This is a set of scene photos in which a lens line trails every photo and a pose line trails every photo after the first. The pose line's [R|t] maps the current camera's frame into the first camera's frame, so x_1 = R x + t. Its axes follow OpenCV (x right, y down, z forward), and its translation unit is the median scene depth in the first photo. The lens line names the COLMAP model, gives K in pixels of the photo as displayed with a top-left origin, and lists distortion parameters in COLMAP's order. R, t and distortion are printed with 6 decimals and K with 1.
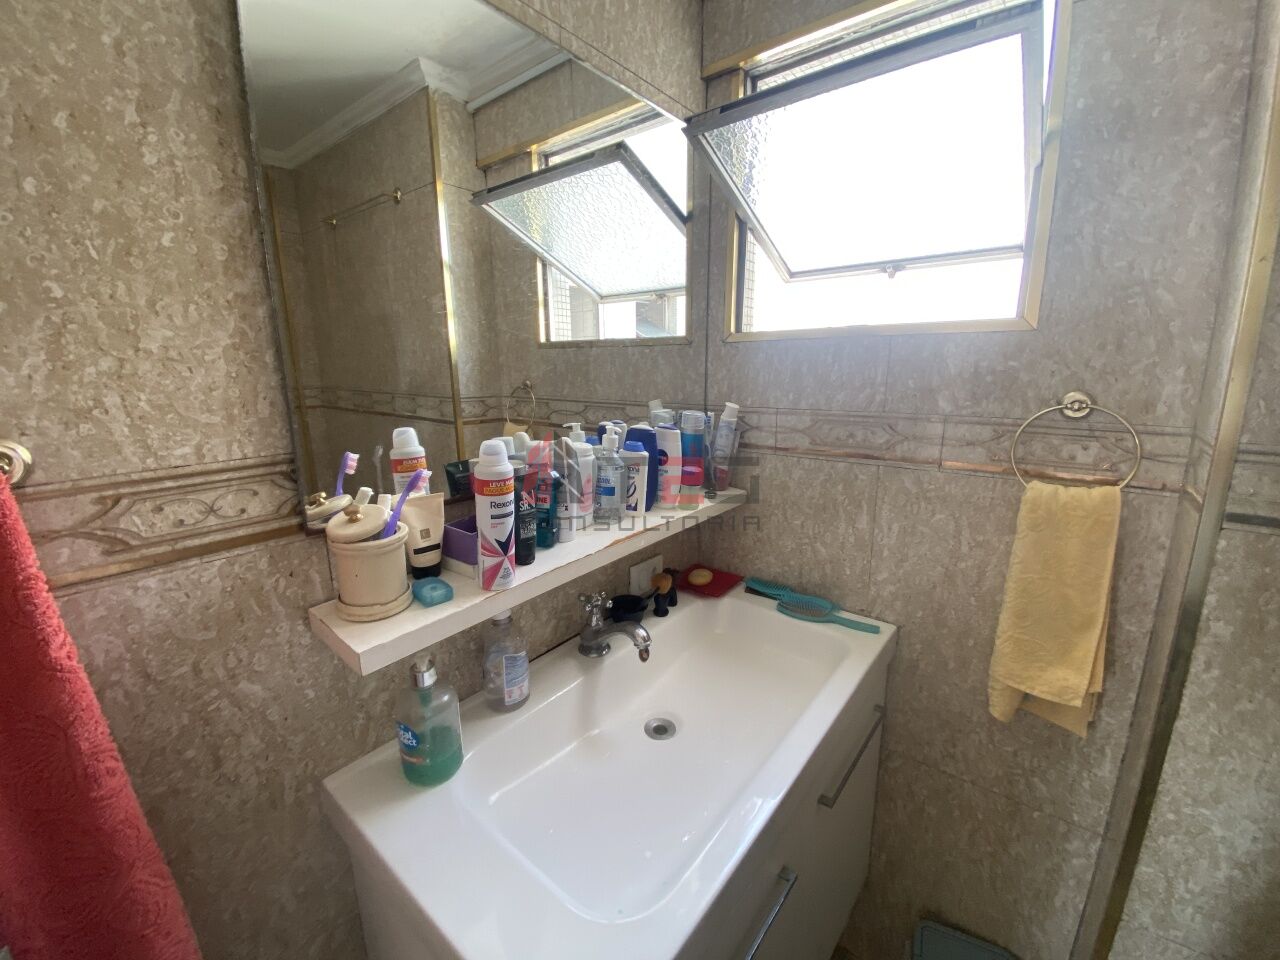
lens RADIAL K [[513.9, 0, 640.7], [0, 513.9, 473.0], [0, 0, 1]] dist [0.034354, -0.028403]
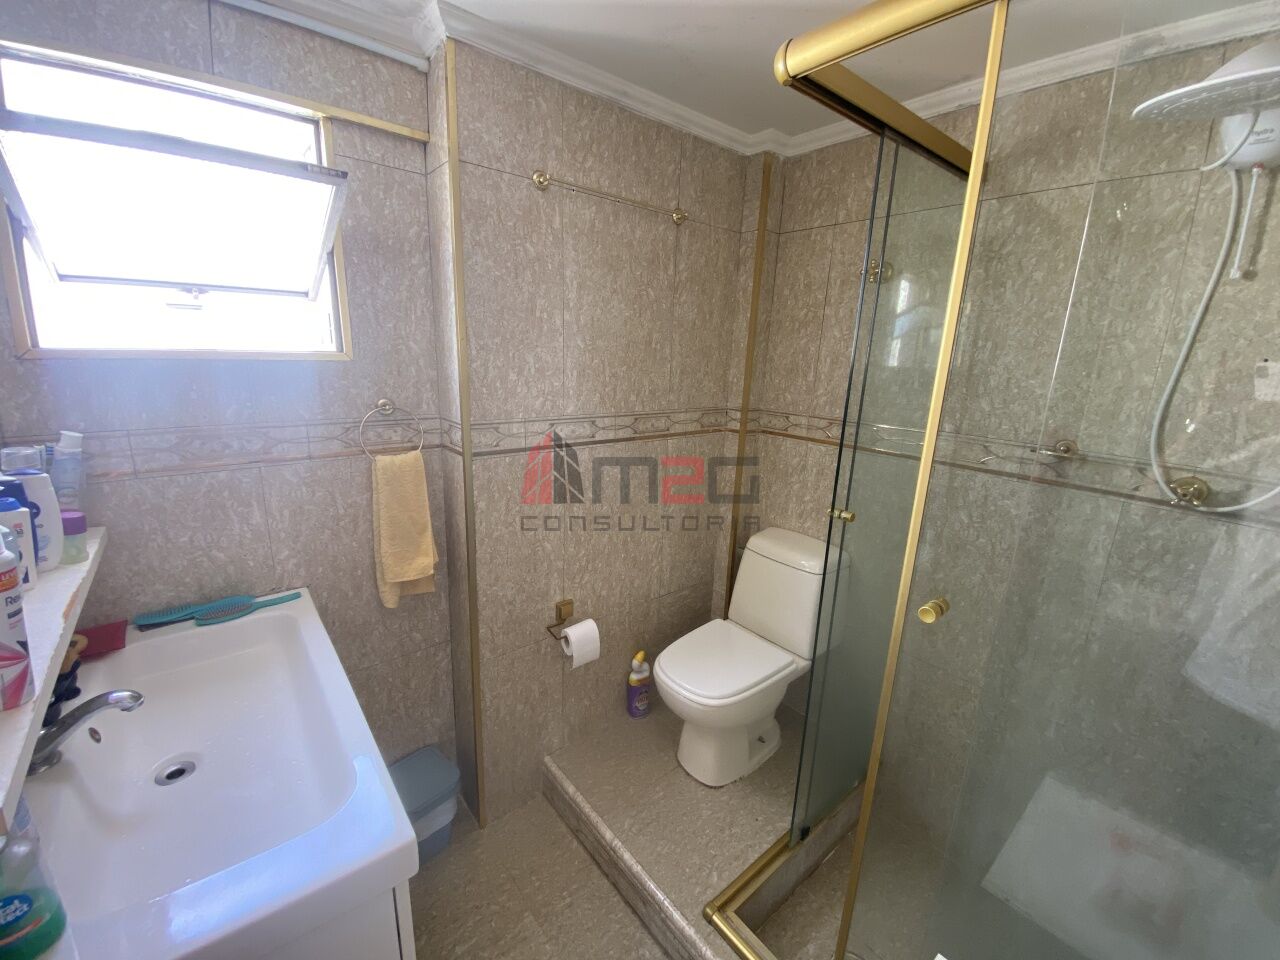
lens RADIAL K [[513.9, 0, 640.7], [0, 513.9, 473.0], [0, 0, 1]] dist [0.034354, -0.028403]
pose [[0.195893, -0.213898, 0.957013, -0.523418], [0.165075, 0.969187, 0.182829, -0.076267], [-0.966631, 0.122164, 0.225166, -0.119735]]
